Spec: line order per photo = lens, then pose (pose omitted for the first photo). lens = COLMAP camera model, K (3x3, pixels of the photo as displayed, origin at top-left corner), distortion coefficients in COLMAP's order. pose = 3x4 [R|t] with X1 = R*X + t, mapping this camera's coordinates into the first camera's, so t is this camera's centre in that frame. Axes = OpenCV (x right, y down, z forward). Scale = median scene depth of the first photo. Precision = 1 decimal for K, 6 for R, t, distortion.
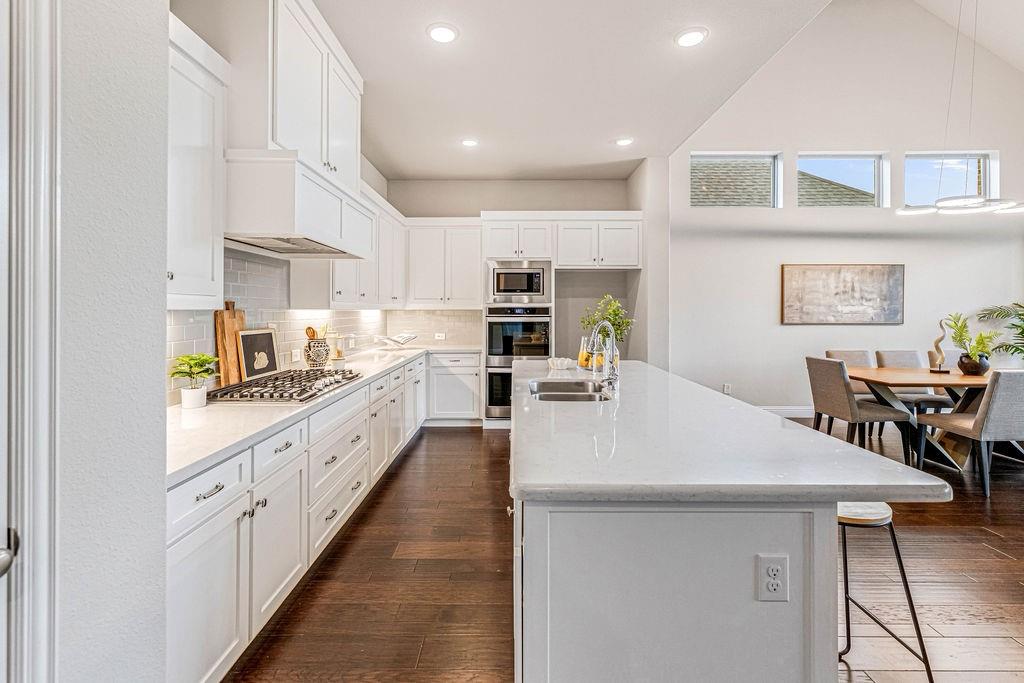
lens RADIAL K [[452.1, 0, 505.1], [0, 452.1, 307.6], [0, 0, 1]] dist [0.001986, 0.000065]
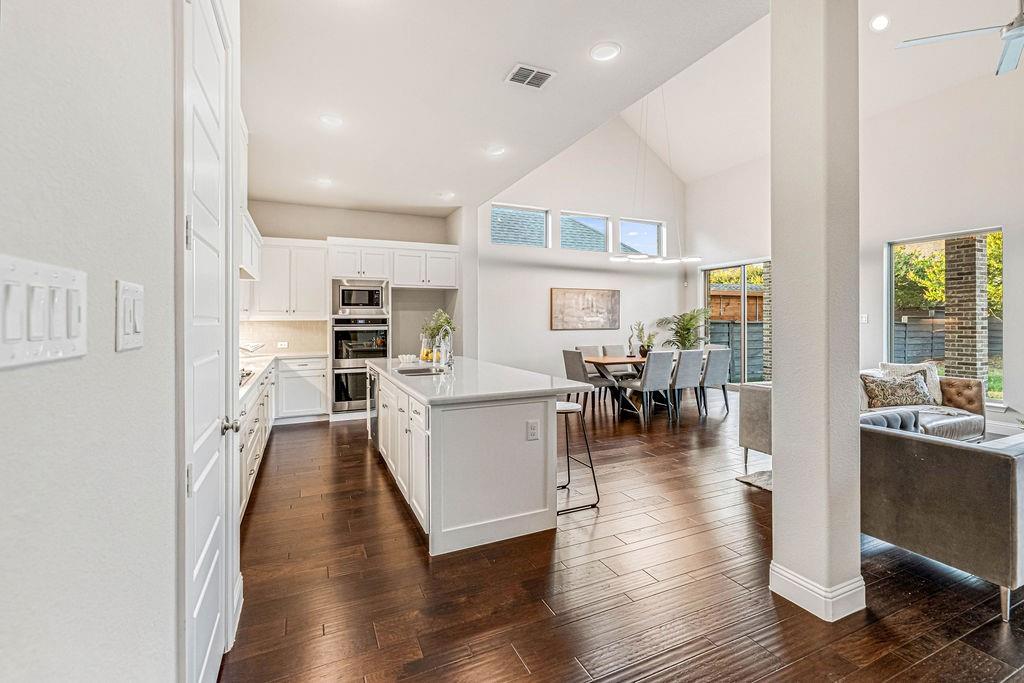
lens RADIAL K [[452.1, 0, 509.3], [0, 452.1, 320.1], [0, 0, 1]] dist [0.001986, 0.000065]
pose [[0.905295, -0.003624, 0.424769, -0.124857], [0.003210, 0.999993, 0.001689, 0.003302], [-0.424772, -0.000165, 0.905300, -0.258537]]
